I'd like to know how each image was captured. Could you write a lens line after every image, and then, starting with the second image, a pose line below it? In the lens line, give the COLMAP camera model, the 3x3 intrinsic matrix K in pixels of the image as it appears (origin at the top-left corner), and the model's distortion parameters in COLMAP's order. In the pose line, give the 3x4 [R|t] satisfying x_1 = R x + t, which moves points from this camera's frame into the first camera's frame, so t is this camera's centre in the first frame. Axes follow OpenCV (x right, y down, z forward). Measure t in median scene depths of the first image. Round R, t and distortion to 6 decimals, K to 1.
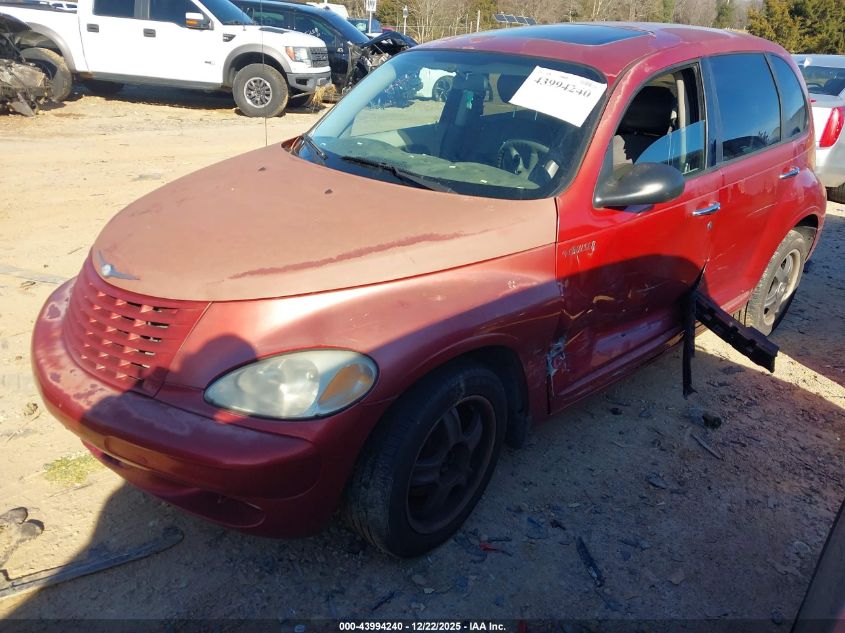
lens RADIAL K [[648.4, 0, 422.5], [0, 648.4, 316.5], [0, 0, 1]] dist [0.051557, -0.046898]
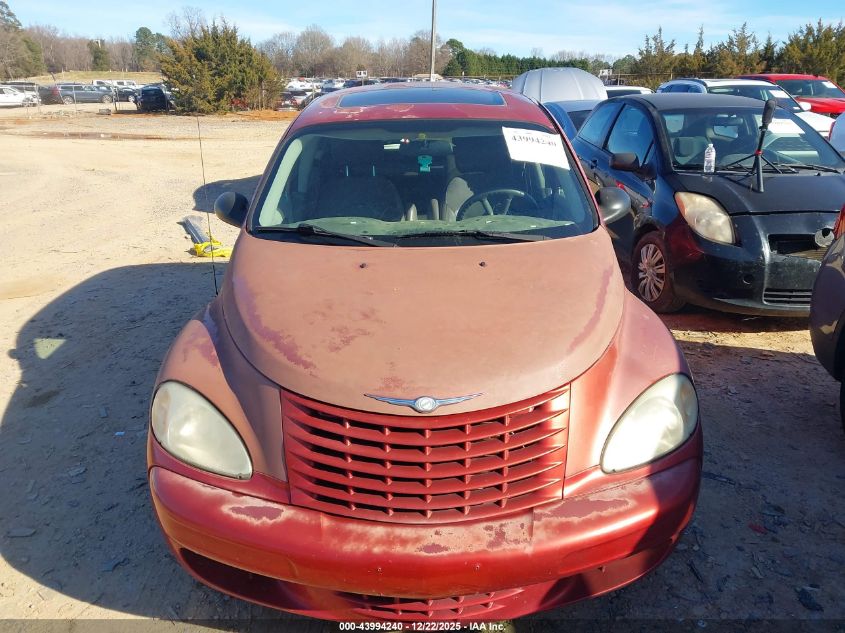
lens RADIAL K [[648.4, 0, 422.5], [0, 648.4, 316.5], [0, 0, 1]] dist [0.051557, -0.046898]
pose [[0.692716, -0.301350, 0.655234, -1.016163], [0.338864, 0.937988, 0.073143, -0.247851], [-0.636644, 0.171368, 0.751876, 0.331860]]
